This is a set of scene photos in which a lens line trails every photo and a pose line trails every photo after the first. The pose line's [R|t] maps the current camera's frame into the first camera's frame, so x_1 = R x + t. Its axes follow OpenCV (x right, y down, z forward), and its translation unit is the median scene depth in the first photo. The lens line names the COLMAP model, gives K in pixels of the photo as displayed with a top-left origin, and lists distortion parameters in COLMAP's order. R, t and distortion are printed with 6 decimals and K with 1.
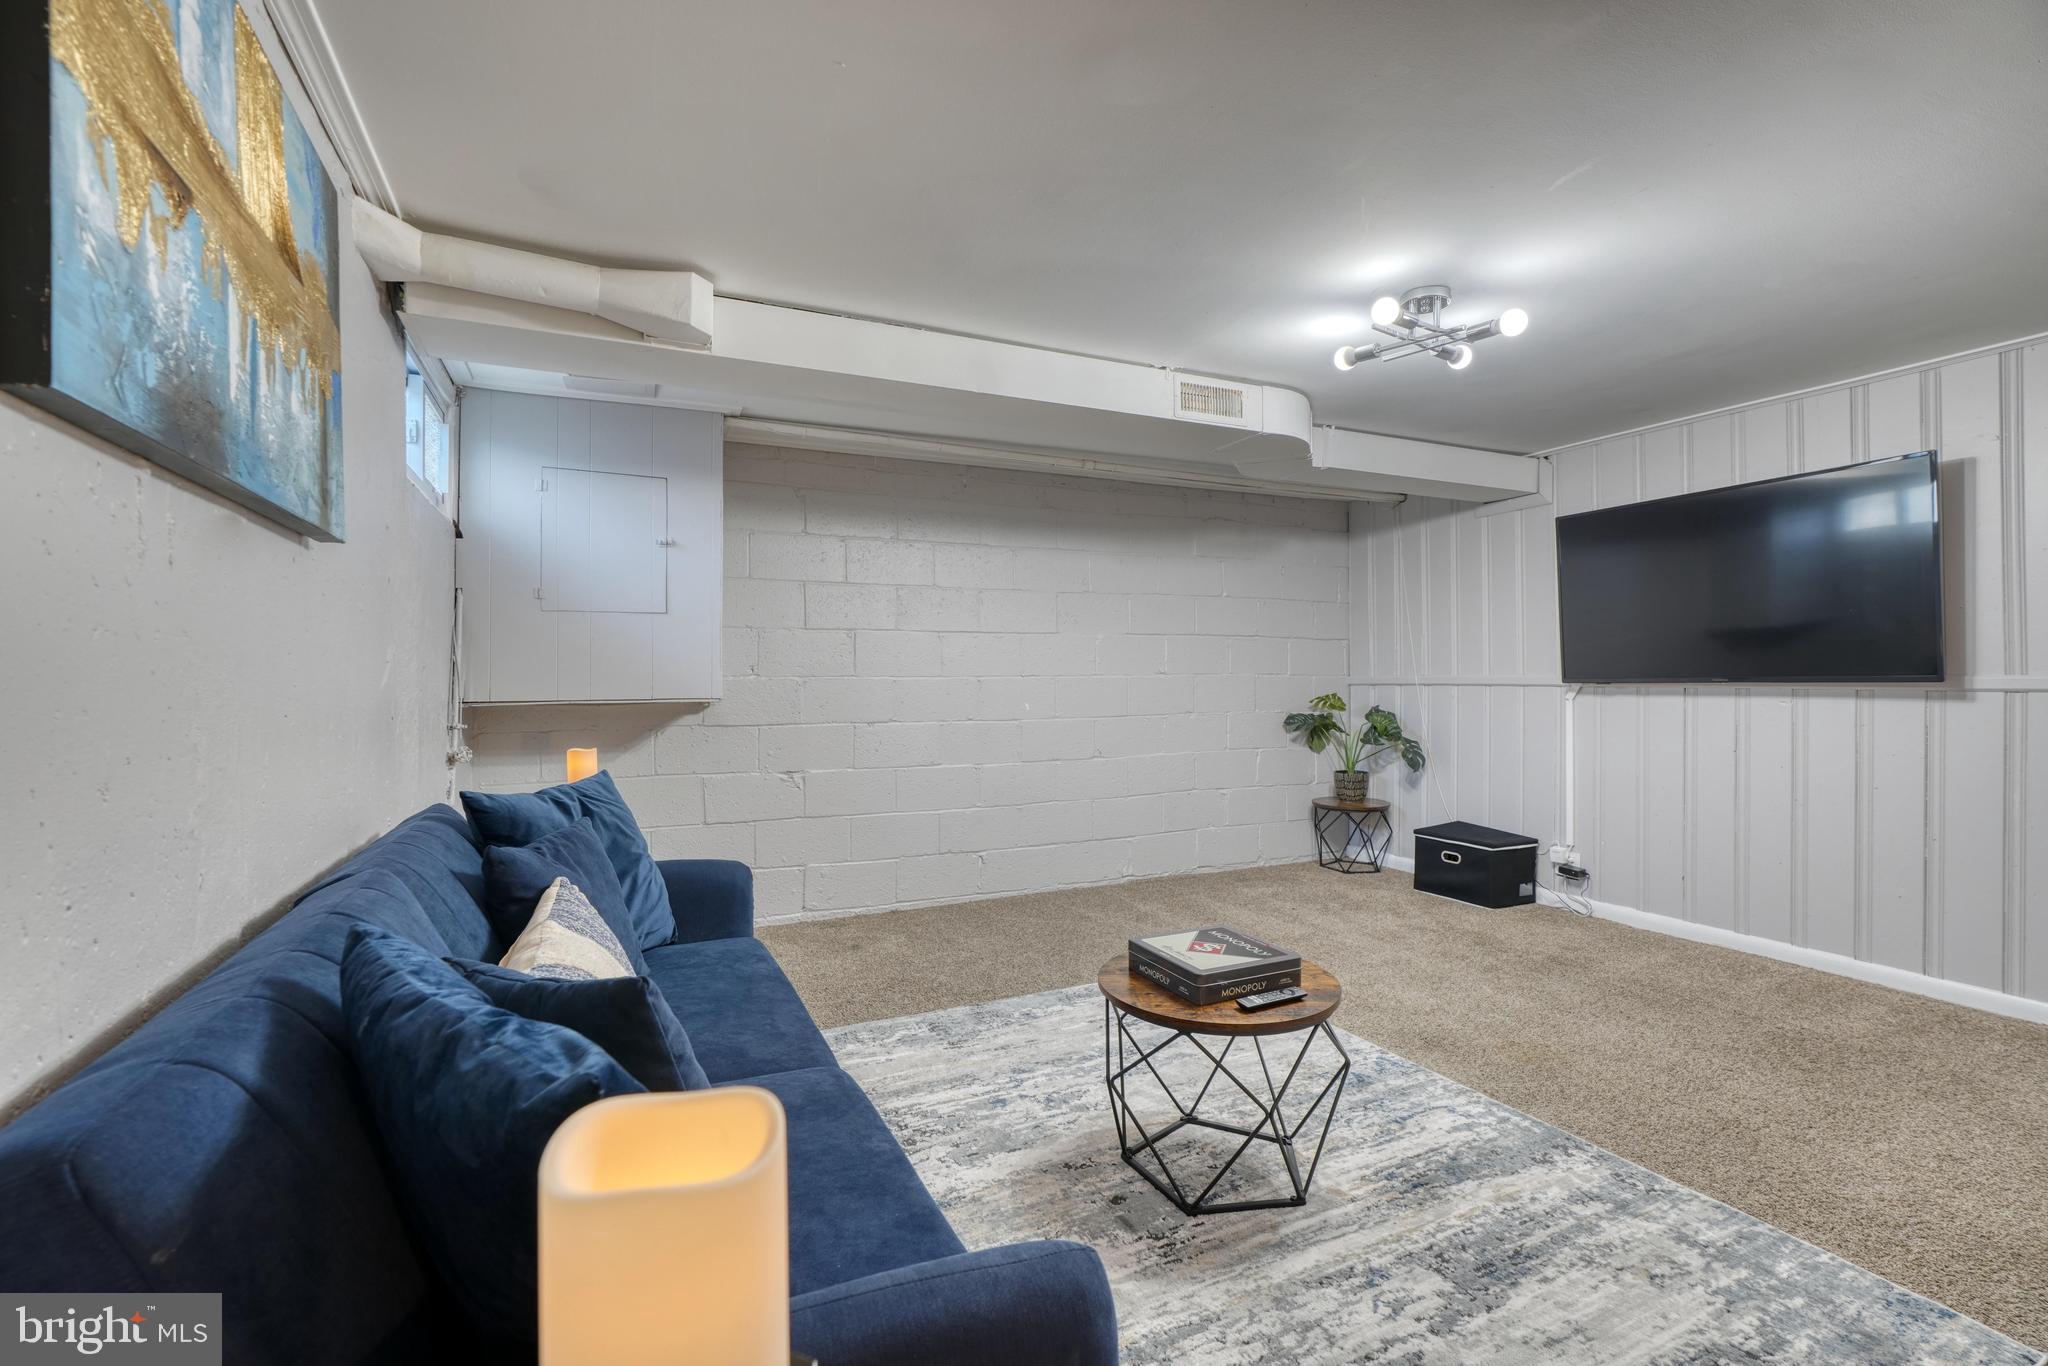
lens RADIAL K [[906.6, 0, 1024.7], [0, 906.6, 674.7], [0, 0, 1]] dist [-0.004554, 0.002399]
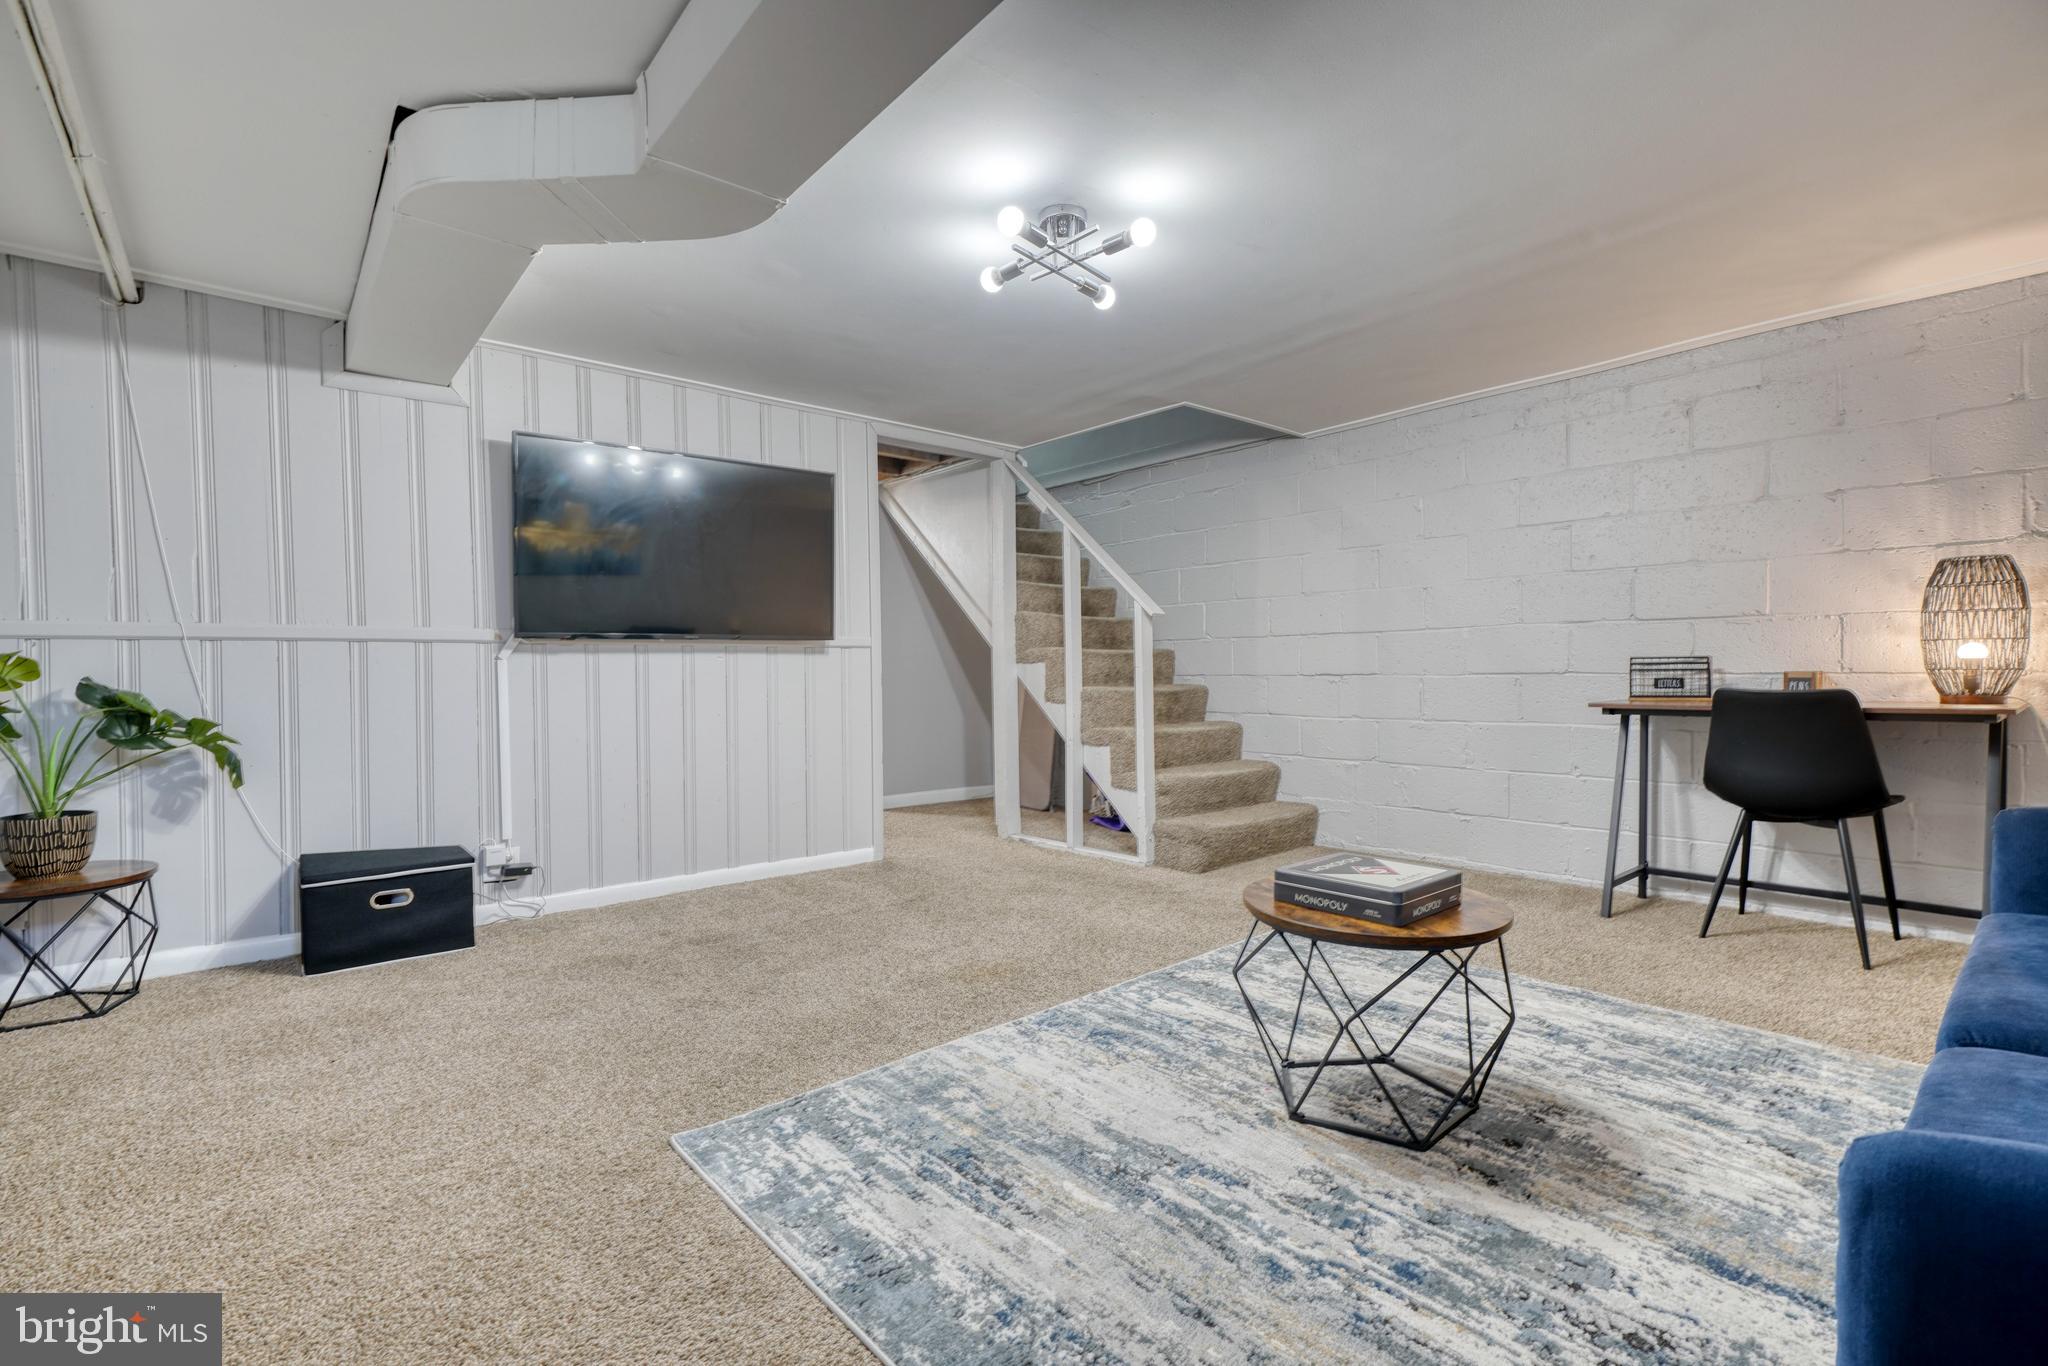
lens RADIAL K [[906.6, 0, 1024.8], [0, 906.6, 695.7], [0, 0, 1]] dist [-0.004554, 0.002399]
pose [[-0.262255, -0.015865, 0.964868, -0.414642], [0.010395, 0.999760, 0.019264, 0.072878], [-0.964943, 0.015082, -0.262028, 1.111404]]
